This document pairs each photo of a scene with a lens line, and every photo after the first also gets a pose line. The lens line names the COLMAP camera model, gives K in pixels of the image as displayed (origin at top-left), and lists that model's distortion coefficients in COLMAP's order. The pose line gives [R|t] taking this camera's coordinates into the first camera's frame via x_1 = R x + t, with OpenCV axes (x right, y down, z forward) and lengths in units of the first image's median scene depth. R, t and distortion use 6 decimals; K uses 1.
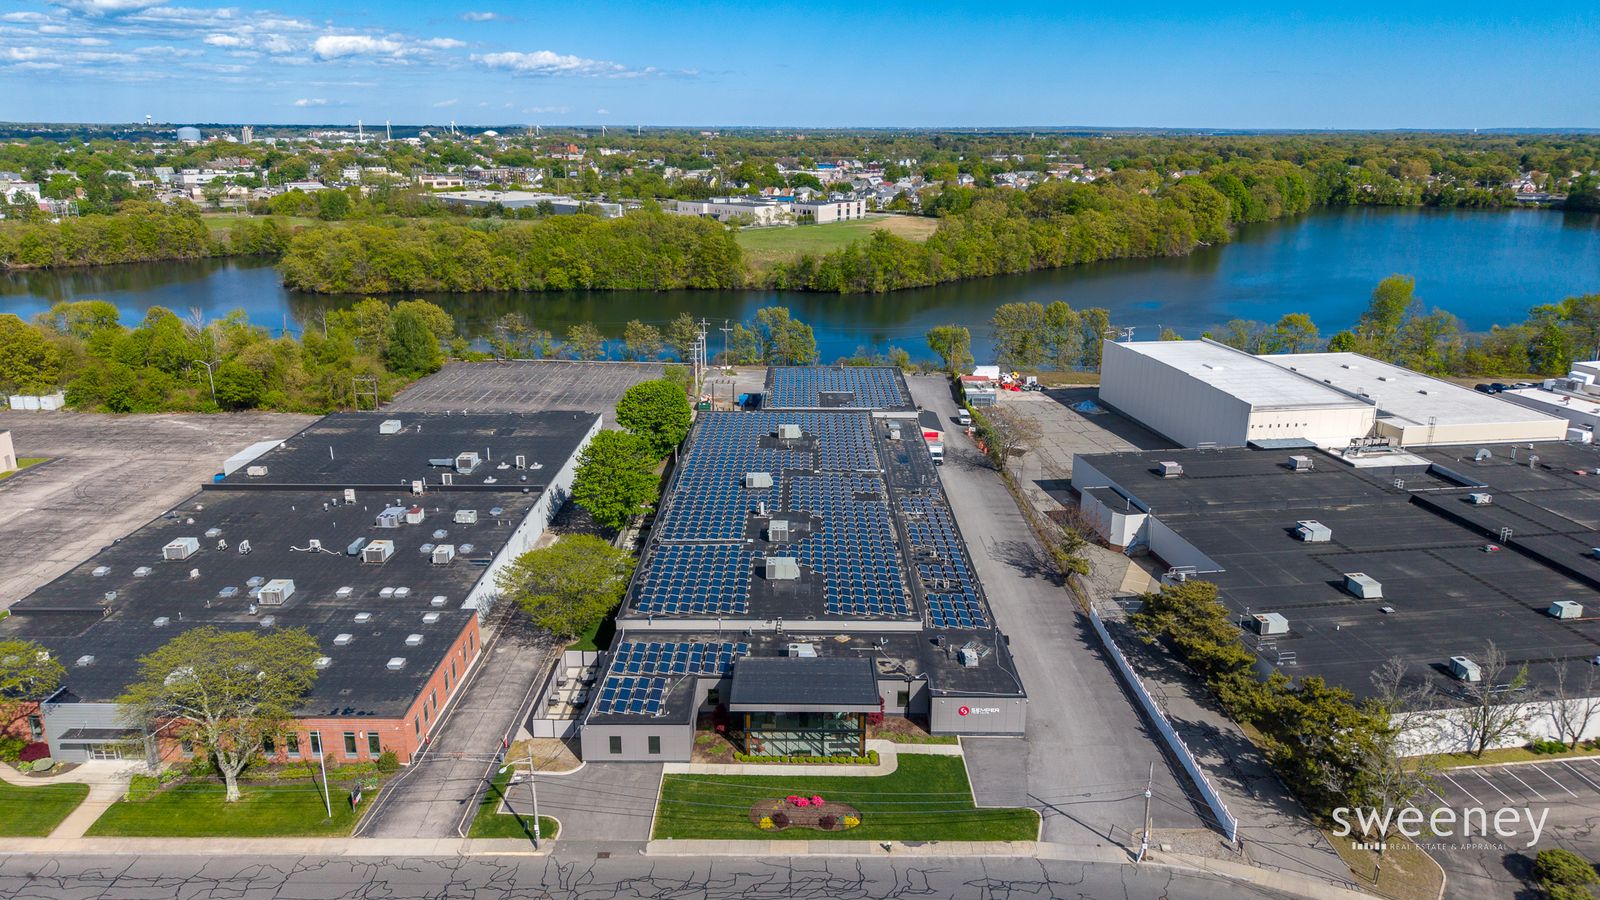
lens RADIAL K [[1070.2, 0, 804.6], [0, 1070.2, 448.2], [0, 0, 1]] dist [0.033856, -0.034646]
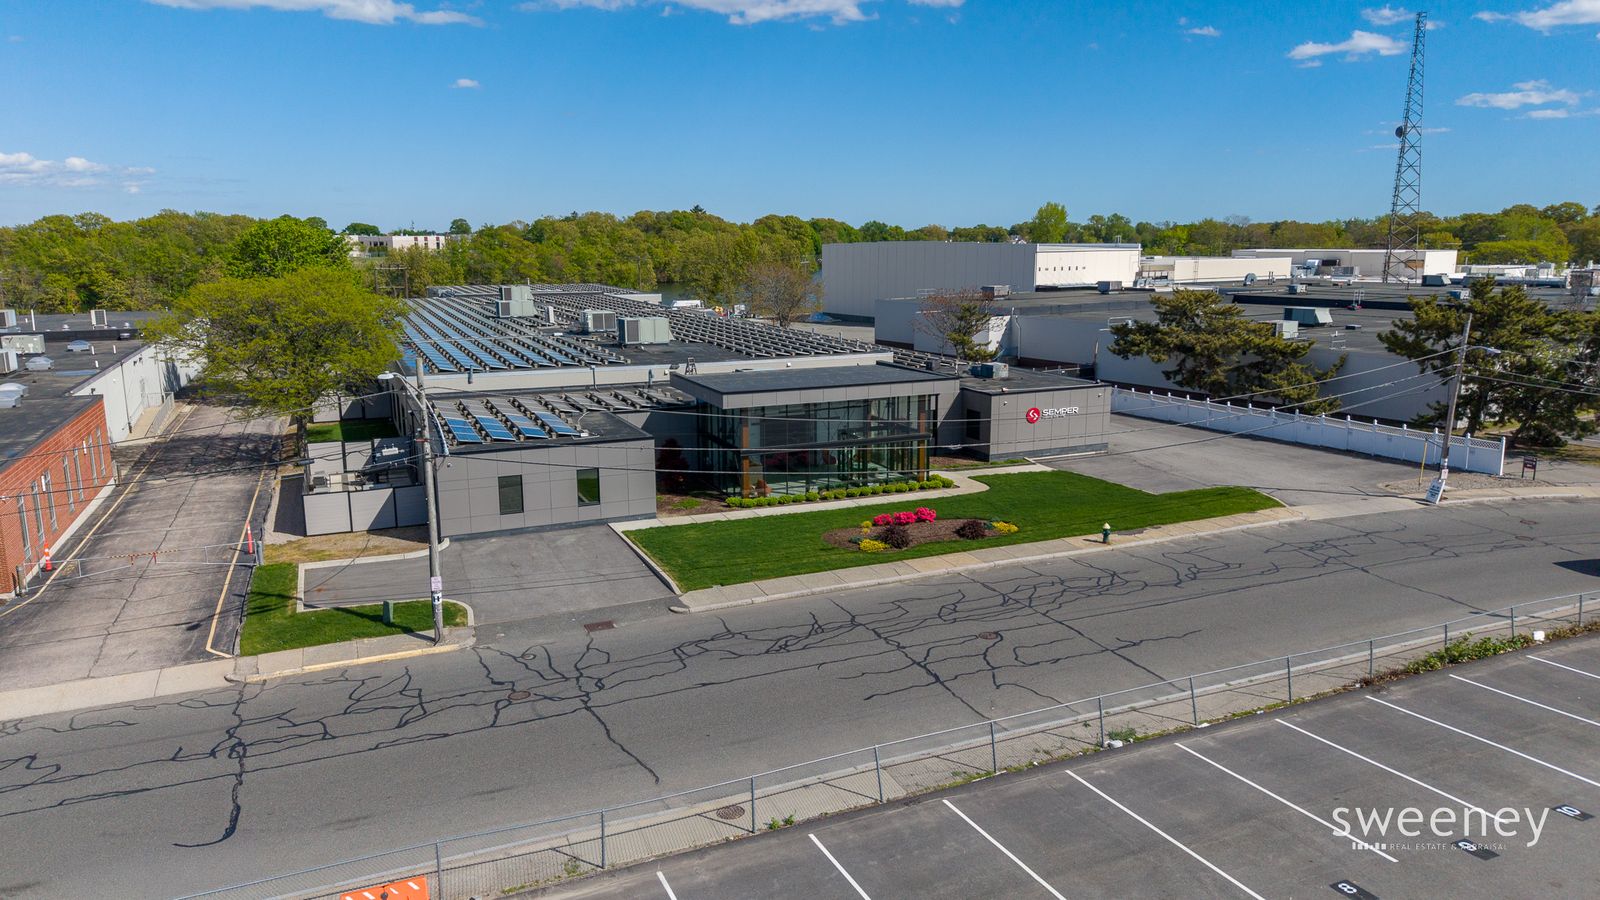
lens RADIAL K [[1070.2, 0, 801.2], [0, 1070.2, 446.3], [0, 0, 1]] dist [0.033856, -0.034646]
pose [[0.915717, -0.089486, 0.391733, -0.234483], [0.128149, 0.989018, -0.073634, 0.293642], [-0.380842, 0.117628, 0.917128, 0.465494]]
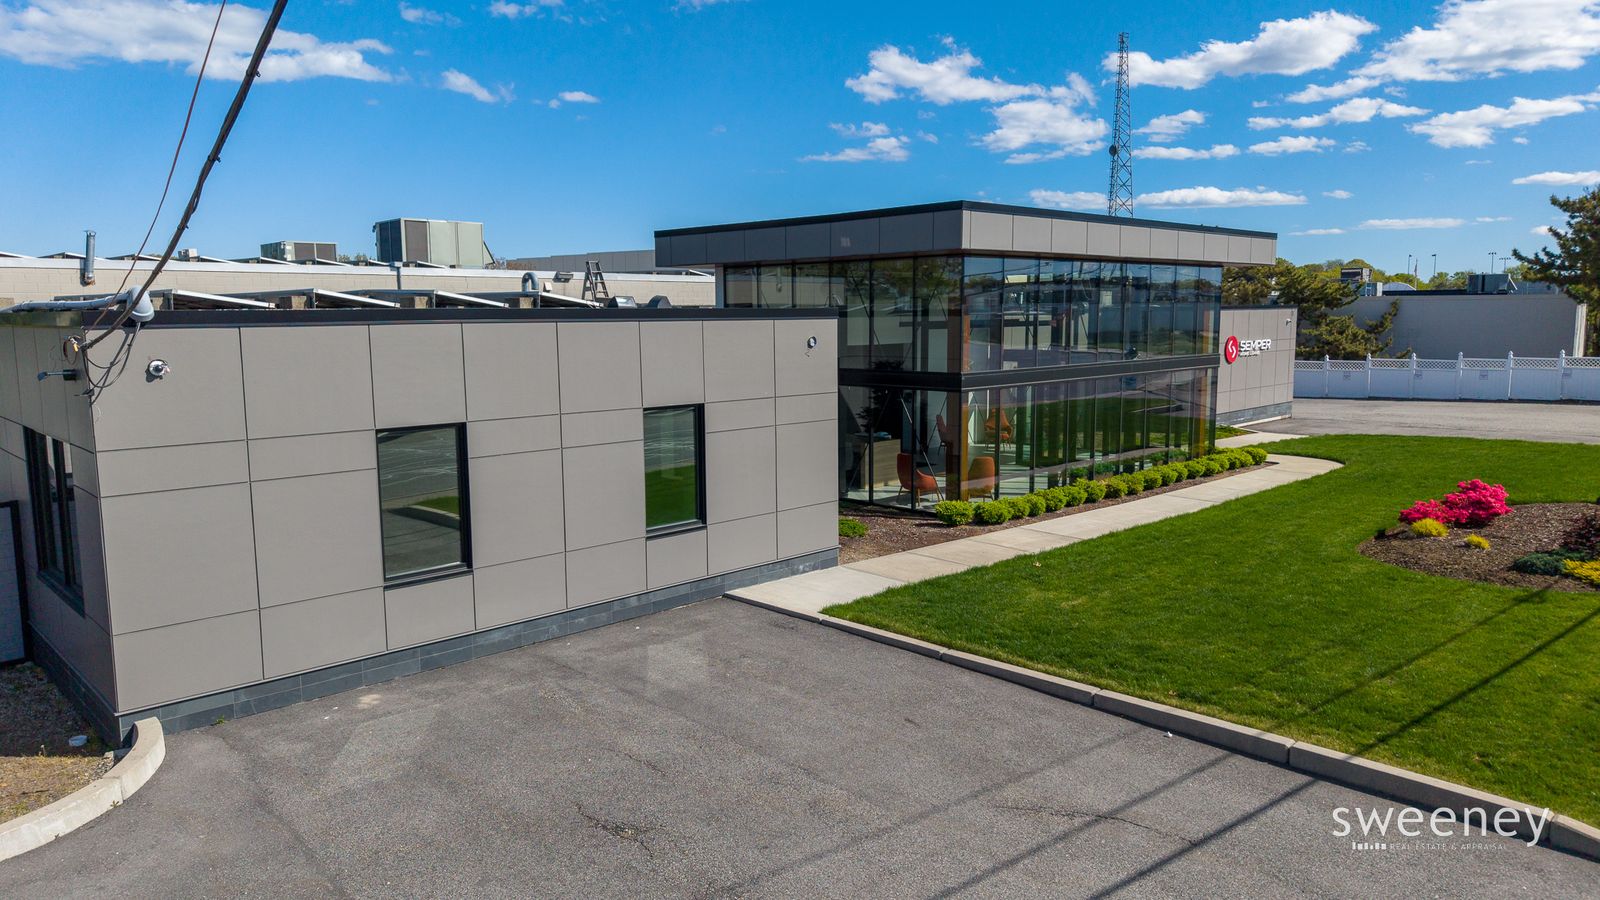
lens RADIAL K [[1070.2, 0, 794.8], [0, 1070.2, 450.4], [0, 0, 1]] dist [0.033856, -0.034646]
pose [[0.719252, -0.105102, 0.686753, -0.219107], [0.214186, 0.973888, -0.075277, 0.275019], [-0.660909, 0.201236, 0.722982, 0.840602]]
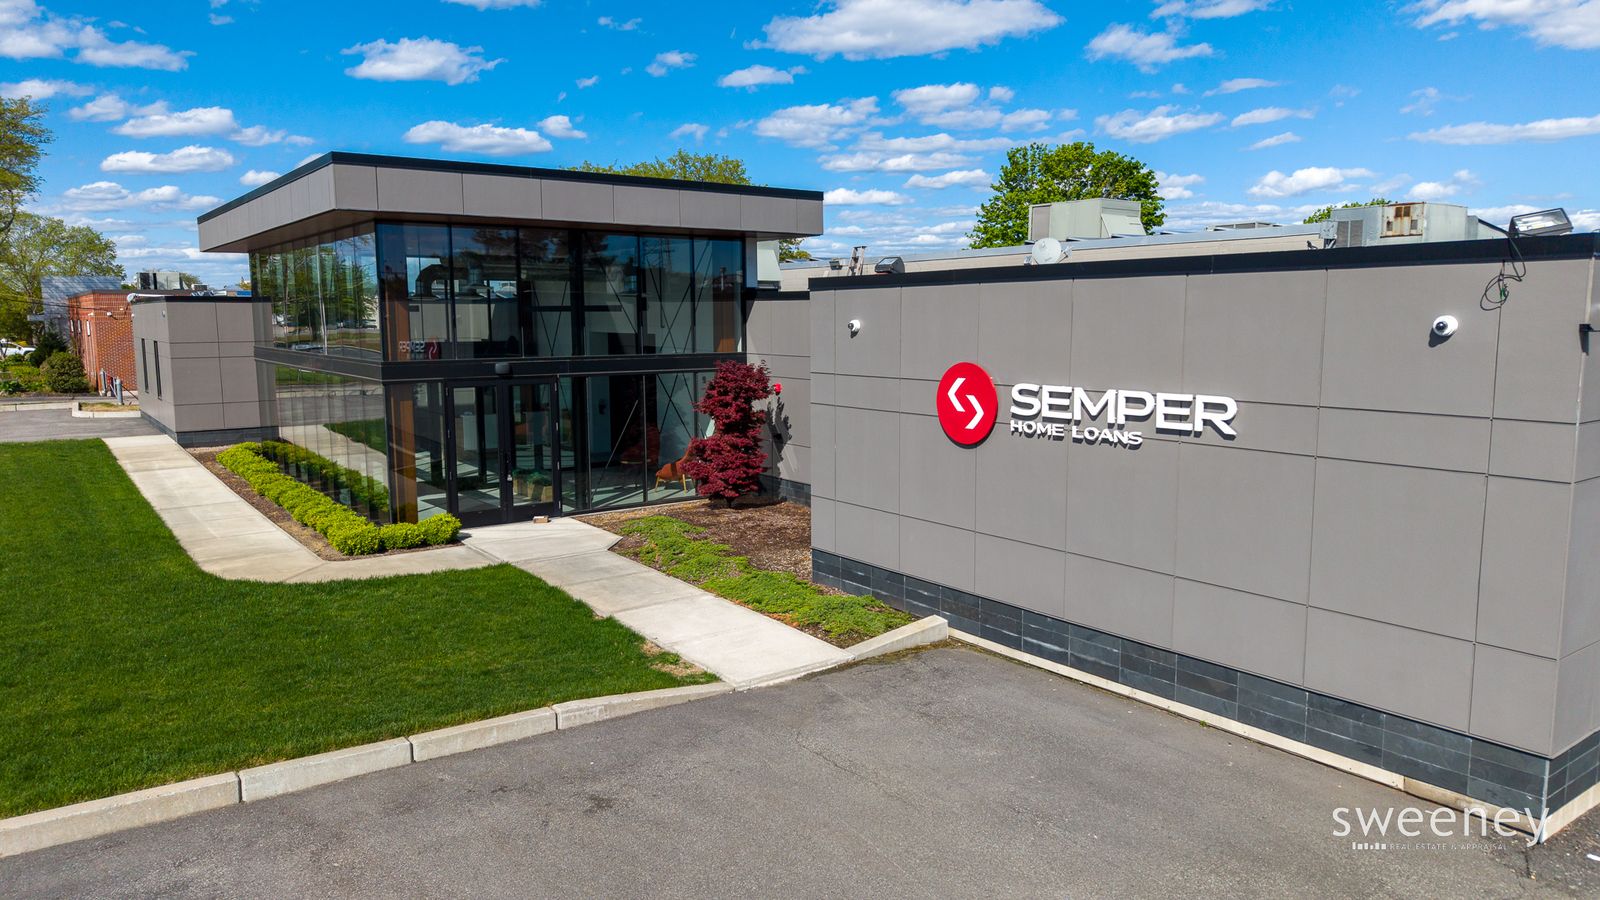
lens RADIAL K [[1070.2, 0, 799.7], [0, 1070.2, 445.7], [0, 0, 1]] dist [0.033856, -0.034646]
pose [[0.598370, 0.086834, -0.796501, 0.234172], [-0.222127, 0.973121, -0.060783, 0.261572], [0.769814, 0.213294, 0.601574, 0.916002]]
